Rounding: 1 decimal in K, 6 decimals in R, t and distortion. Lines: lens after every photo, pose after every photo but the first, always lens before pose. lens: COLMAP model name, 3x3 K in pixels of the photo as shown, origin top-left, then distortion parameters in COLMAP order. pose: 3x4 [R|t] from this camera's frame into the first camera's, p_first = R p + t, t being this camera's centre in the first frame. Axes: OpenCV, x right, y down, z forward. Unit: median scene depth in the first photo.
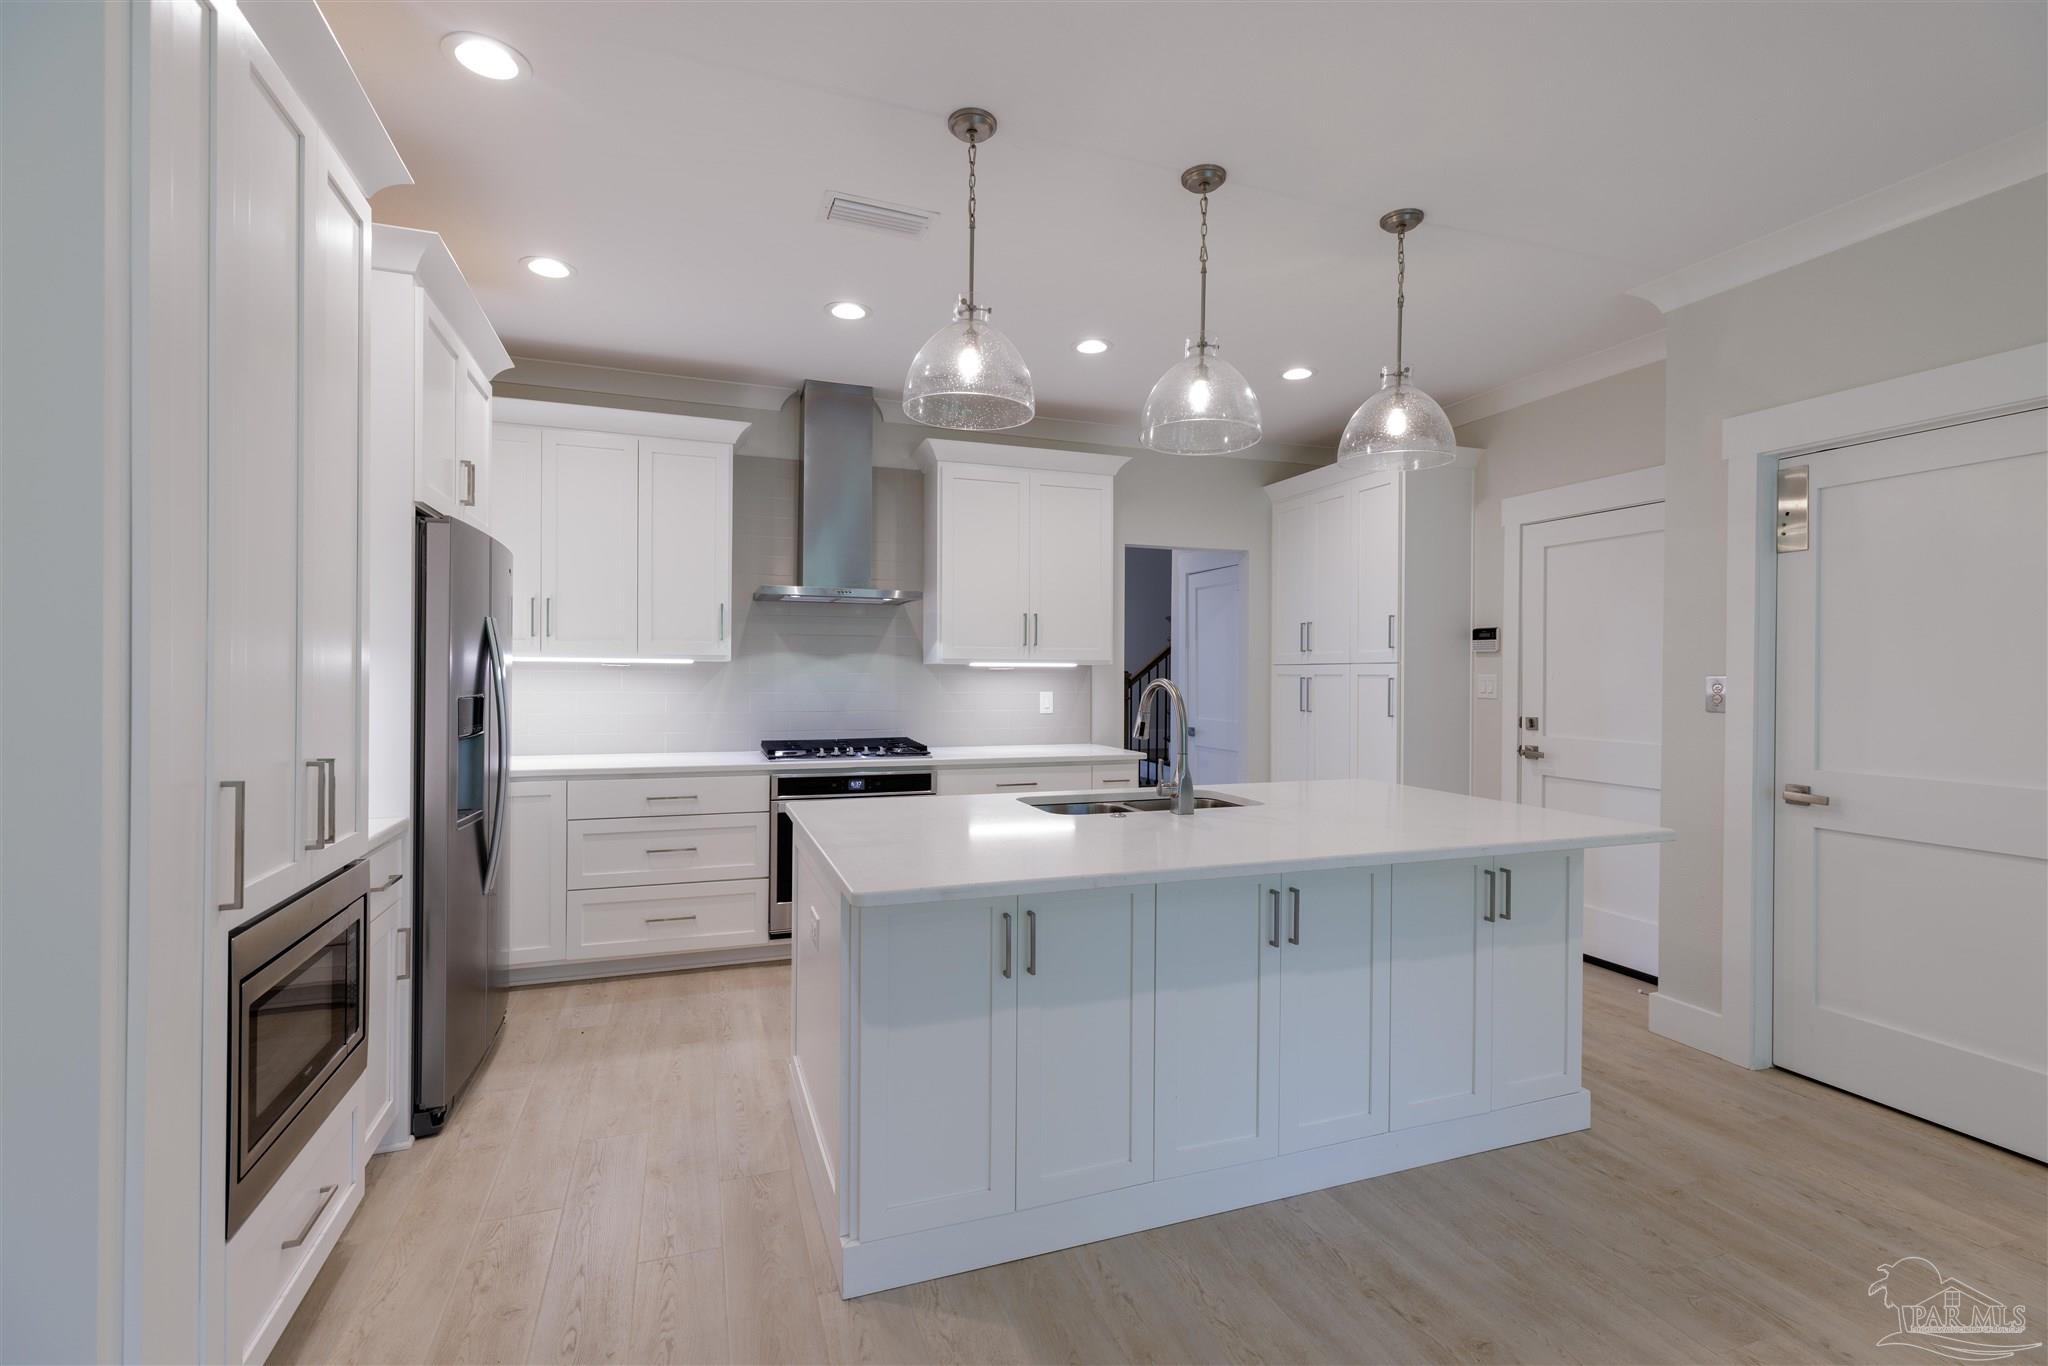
lens RADIAL K [[914.5, 0, 1020.4], [0, 914.5, 675.8], [0, 0, 1]] dist [0.002877, 0.000299]
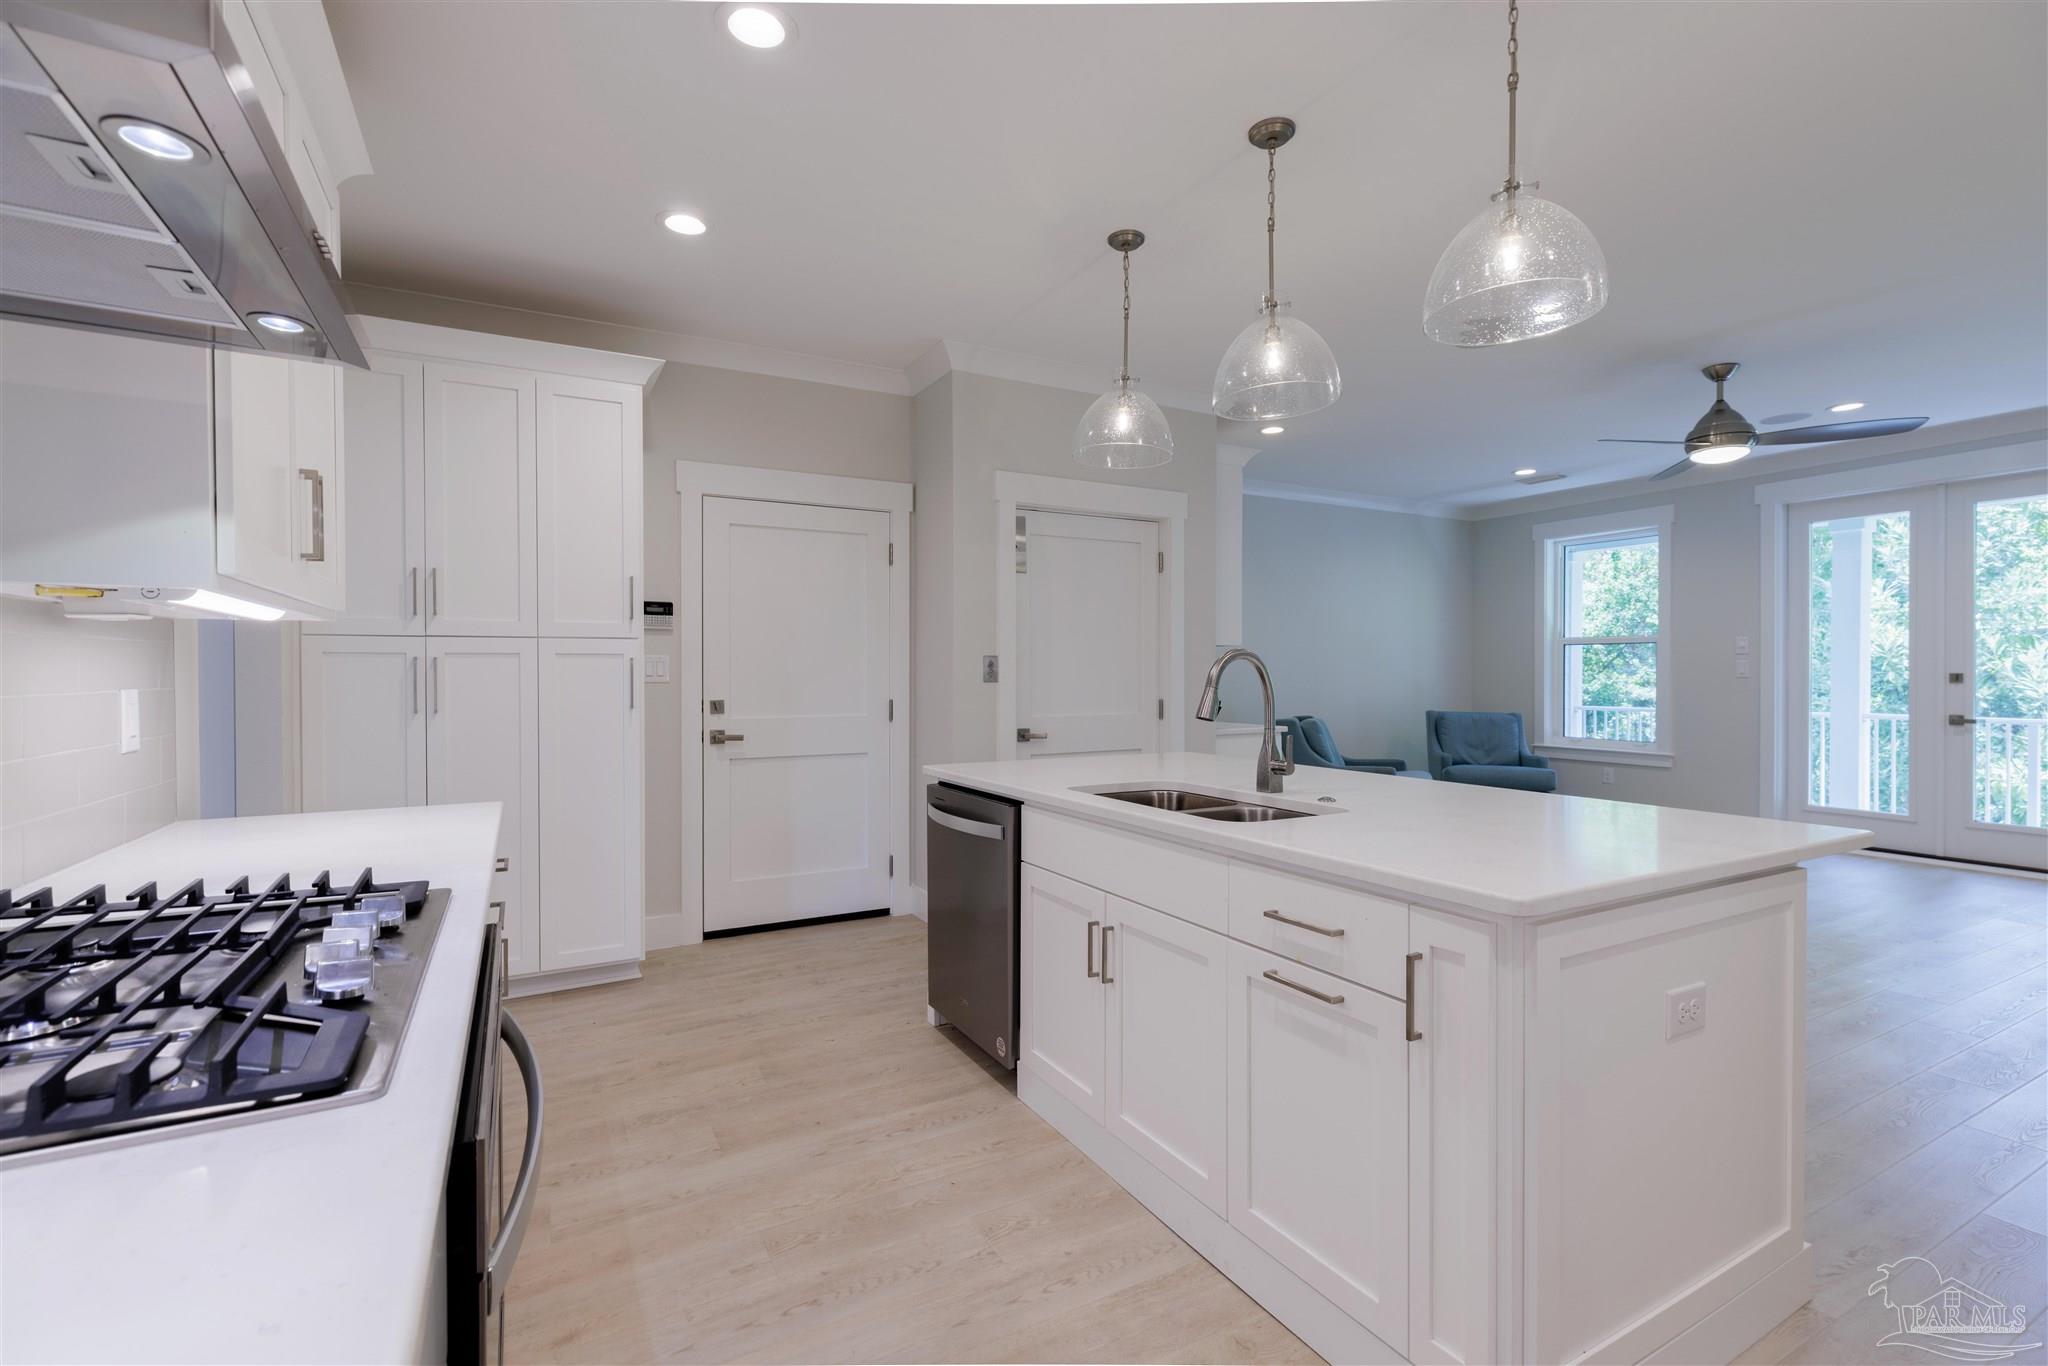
lens RADIAL K [[910.6, 0, 1018.1], [0, 910.6, 678.5], [0, 0, 1]] dist [0.002355, -0.000027]
pose [[-0.149569, -0.012637, 0.988671, -0.466742], [0.005057, 0.999895, 0.013546, 0.012462], [-0.988738, 0.007025, -0.149489, 0.916611]]
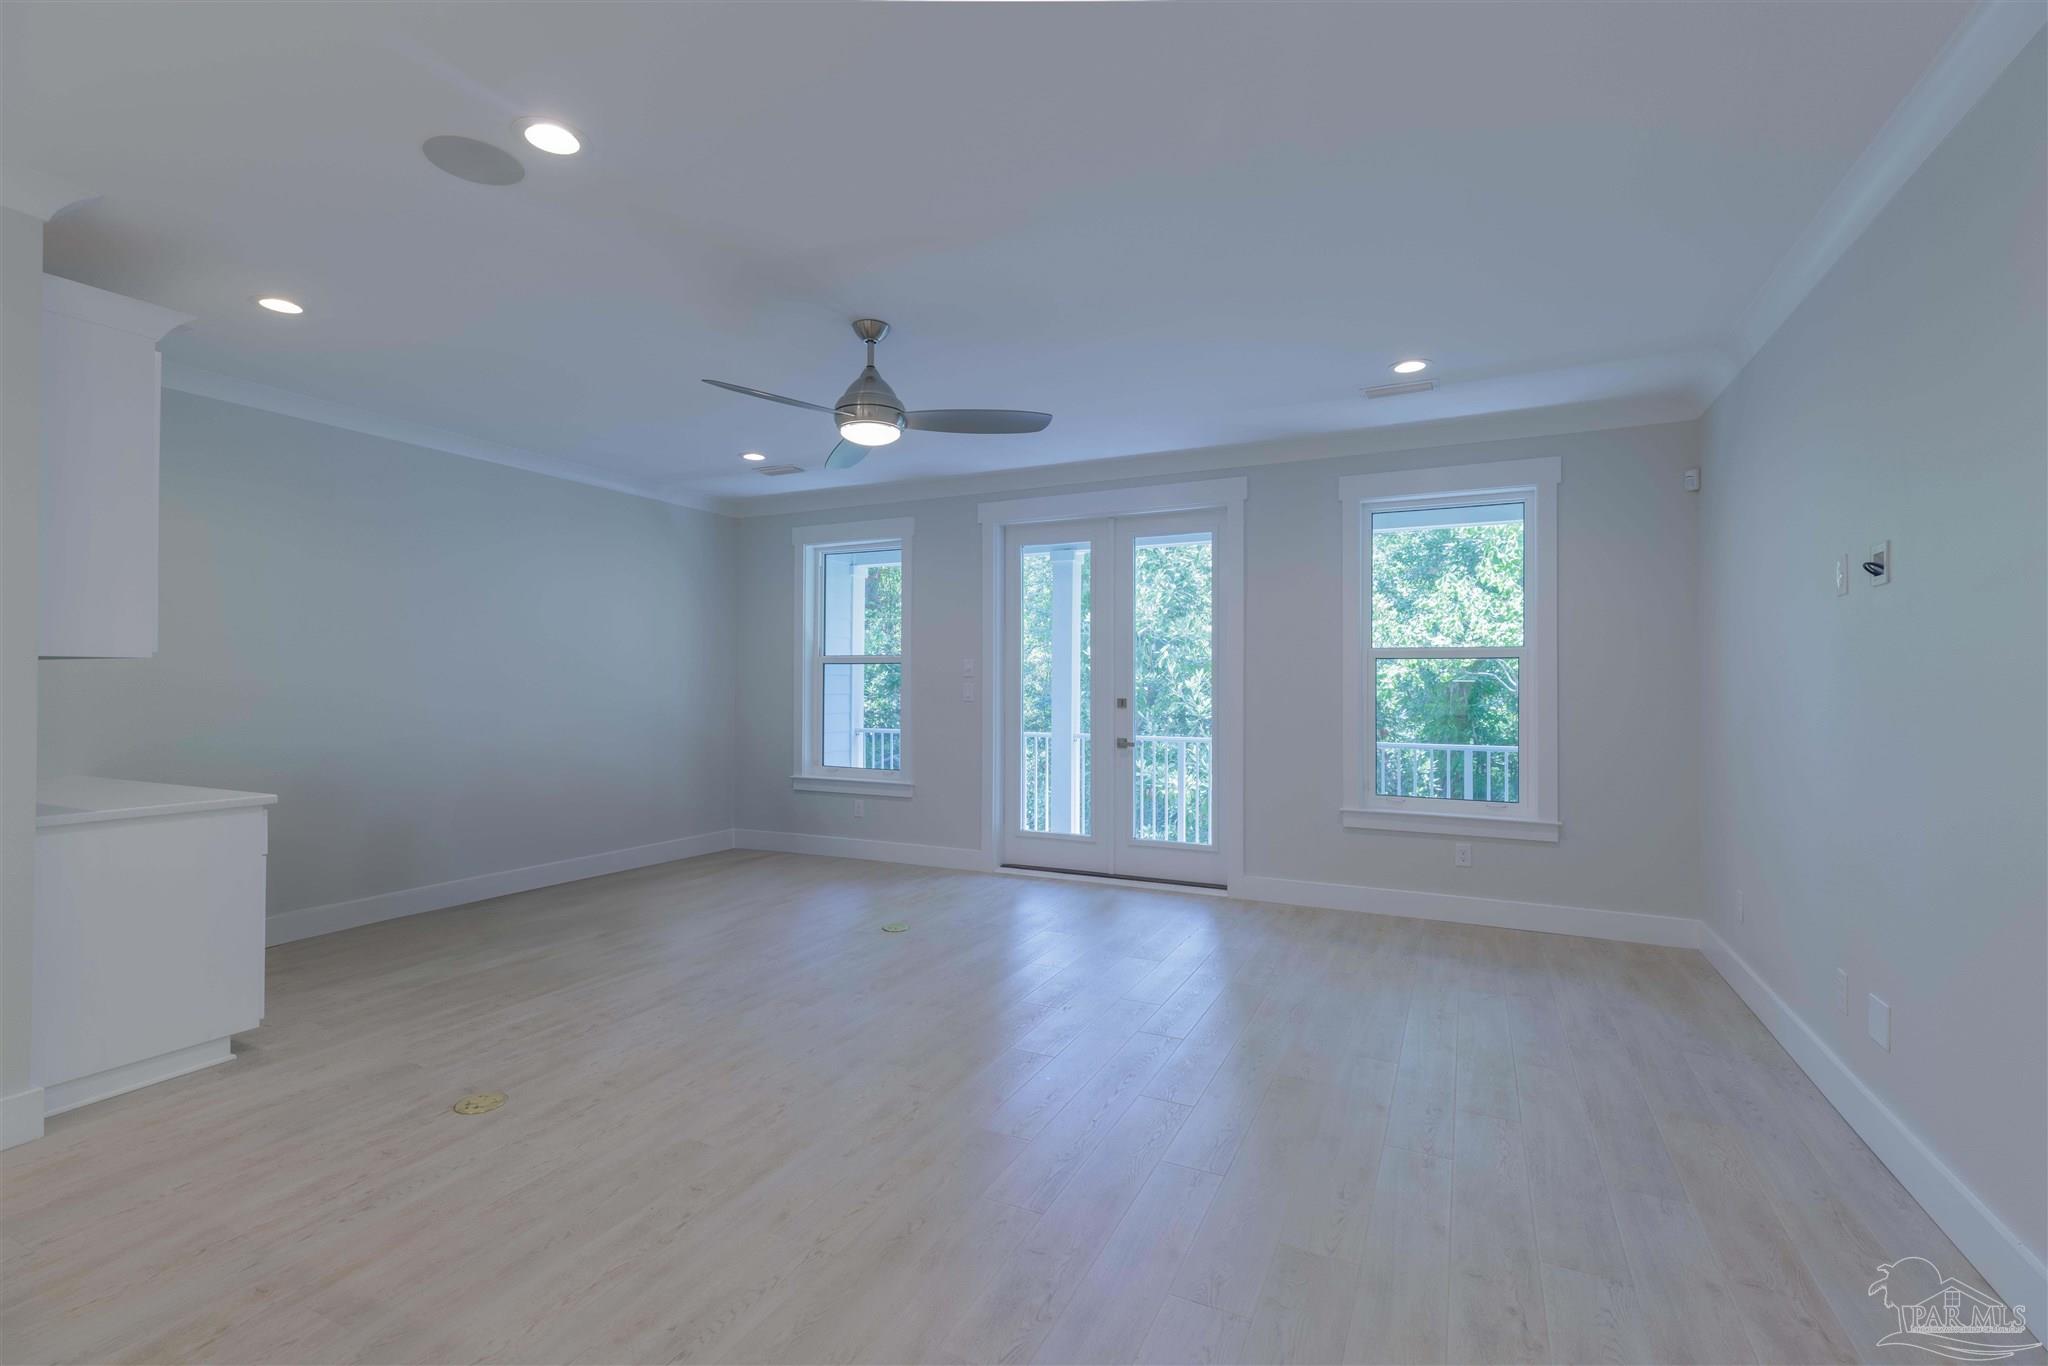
lens RADIAL K [[914.9, 0, 1018.7], [0, 914.9, 677.0], [0, 0, 1]] dist [0.002818, 0.000435]
pose [[-0.695353, -0.002623, 0.718663, -0.235149], [-0.004302, 0.999991, -0.000512, -0.002827], [-0.718655, -0.003448, -0.695358, 0.416250]]
